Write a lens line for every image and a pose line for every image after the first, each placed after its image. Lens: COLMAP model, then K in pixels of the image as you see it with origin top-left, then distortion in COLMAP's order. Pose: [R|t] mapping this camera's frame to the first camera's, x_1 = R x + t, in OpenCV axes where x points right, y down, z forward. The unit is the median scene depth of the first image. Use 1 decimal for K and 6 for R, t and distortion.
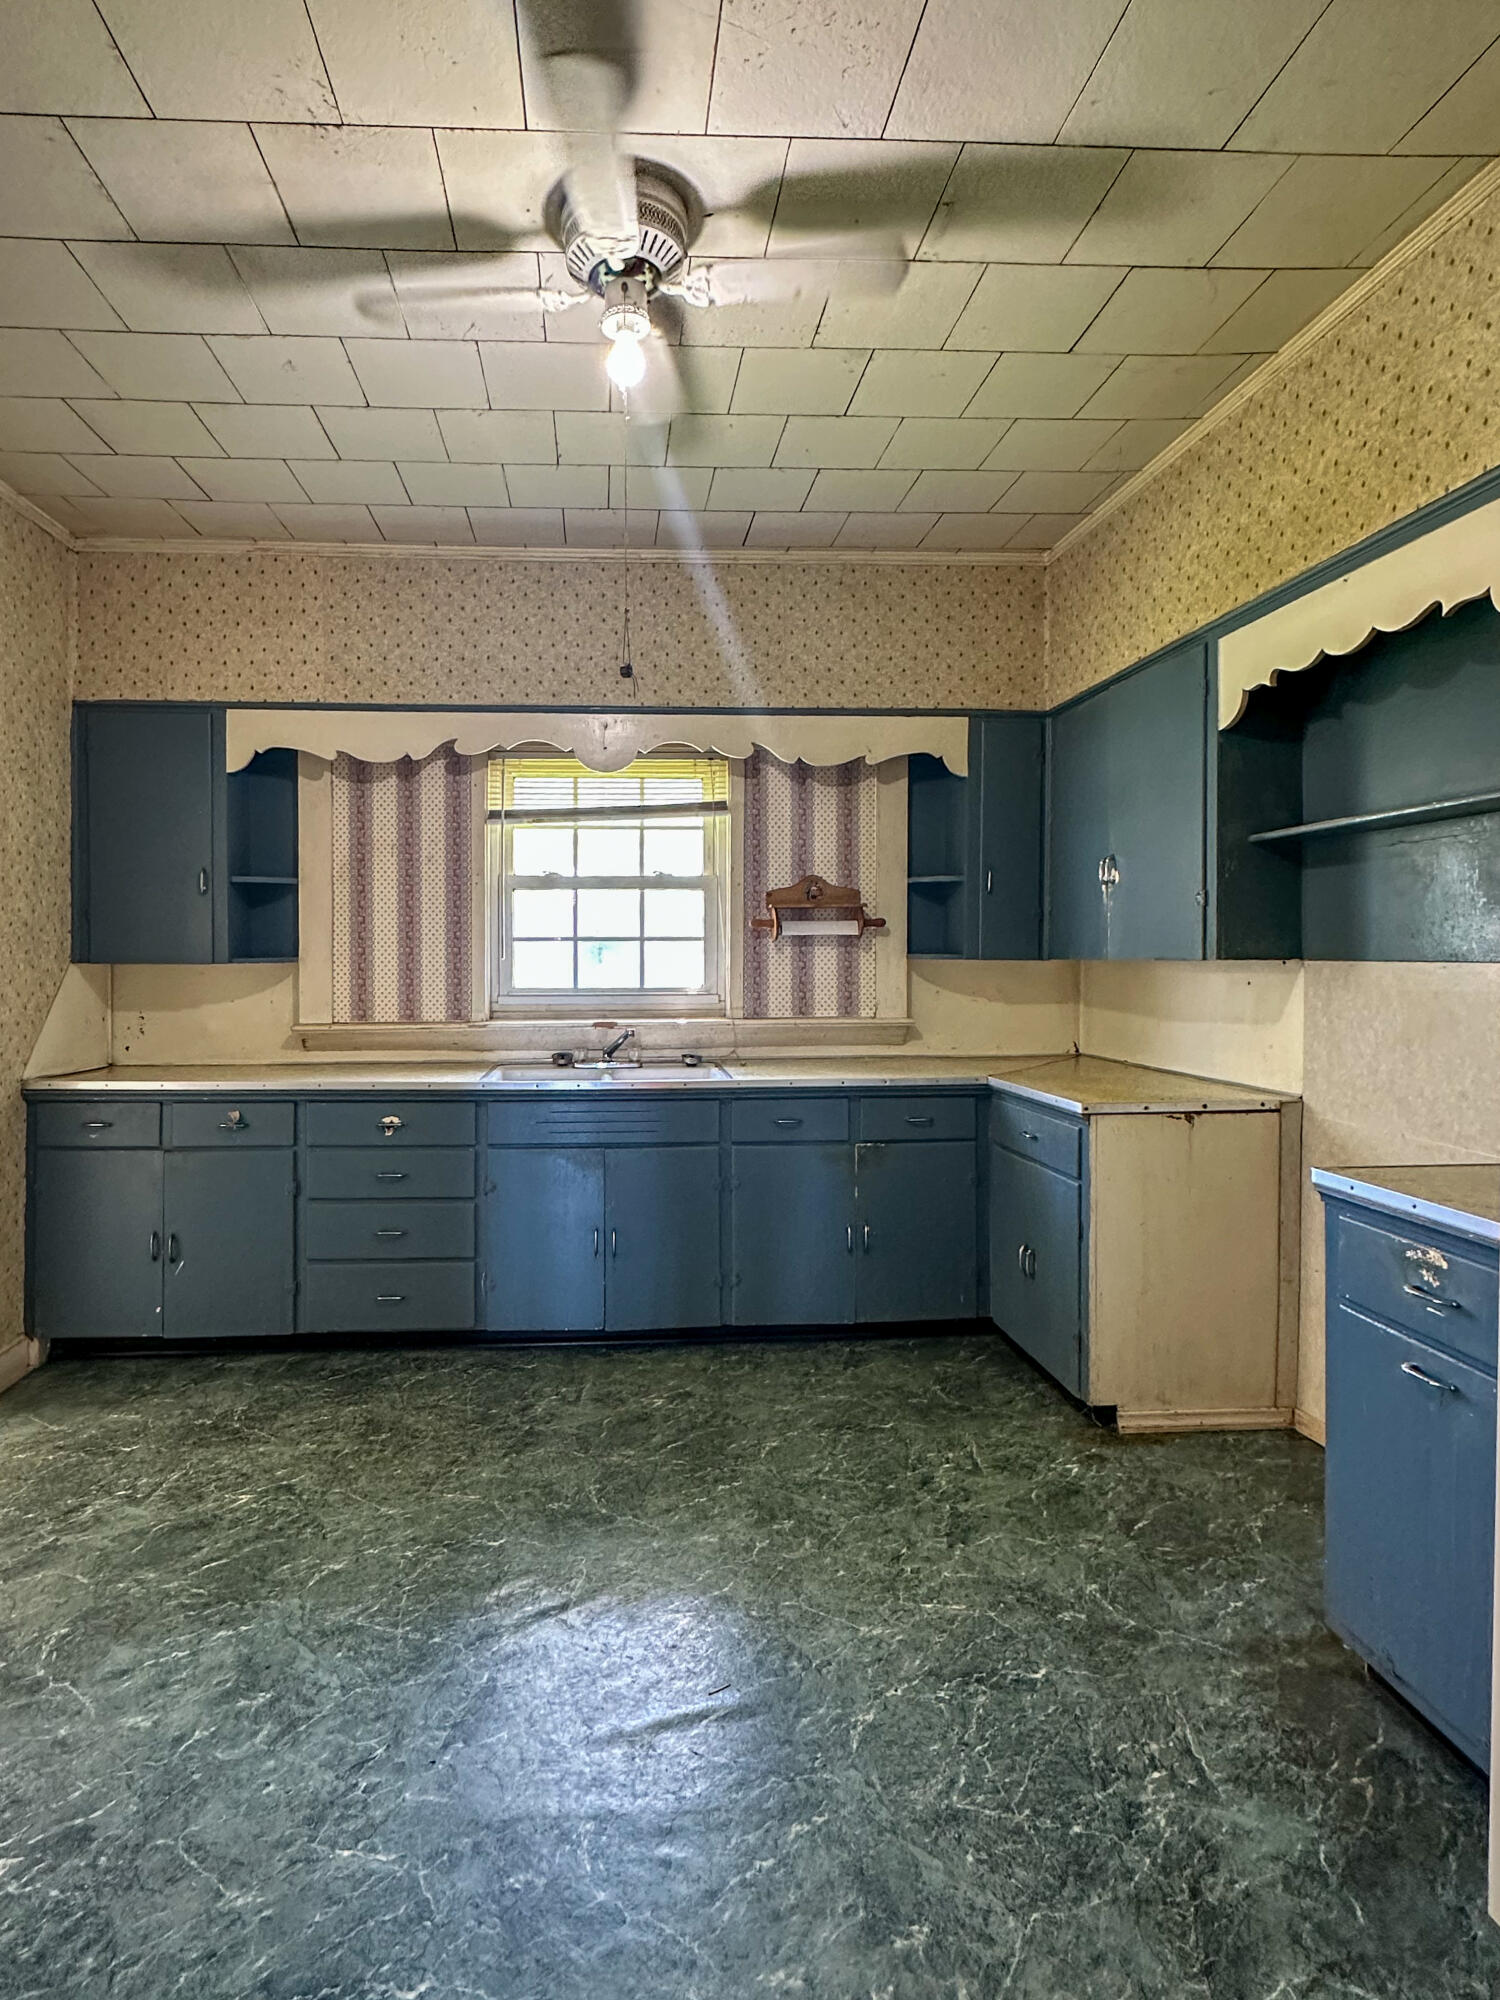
lens RADIAL K [[1133.8, 0, 753.5], [0, 1133.8, 982.9], [0, 0, 1]] dist [-0.005503, 0.003682]
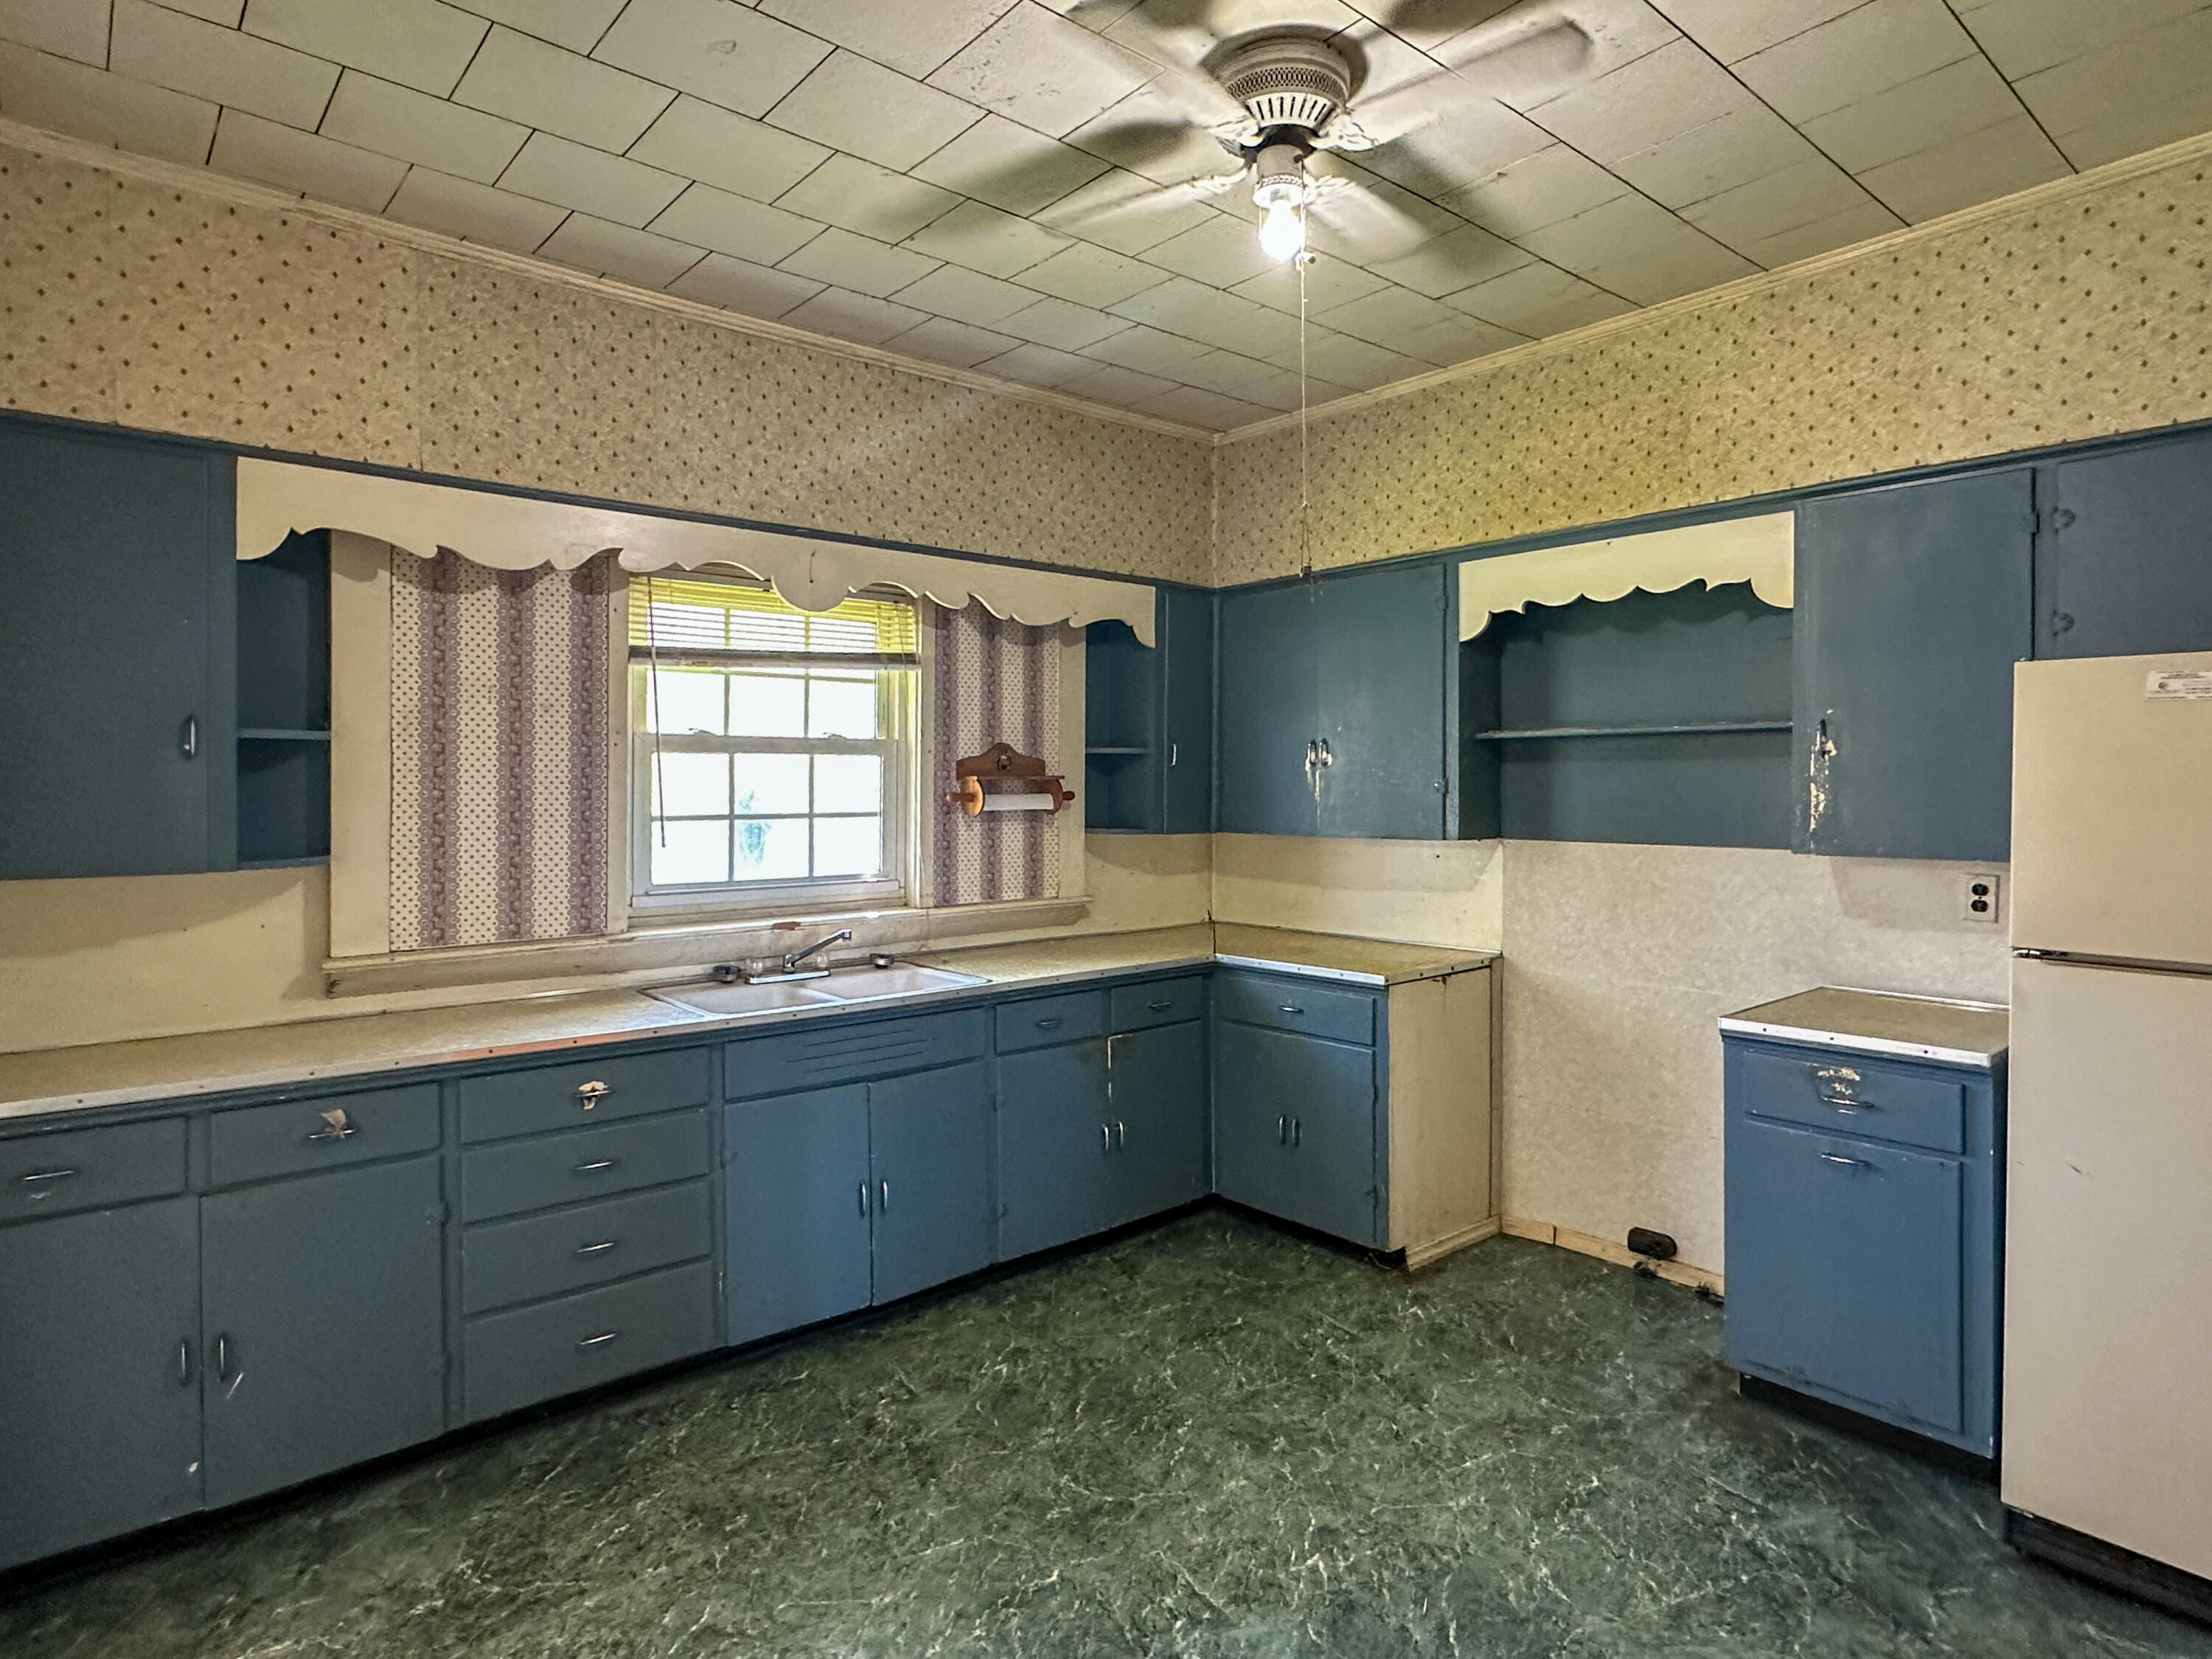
lens RADIAL K [[1254.0, 0, 1168.7], [0, 1254.0, 802.9], [0, 0, 1]] dist [-0.005503, 0.003682]
pose [[0.775189, -0.007793, 0.631682, -0.534528], [0.009282, 0.999956, 0.000946, -0.053324], [-0.631661, 0.005130, 0.775227, 0.168148]]
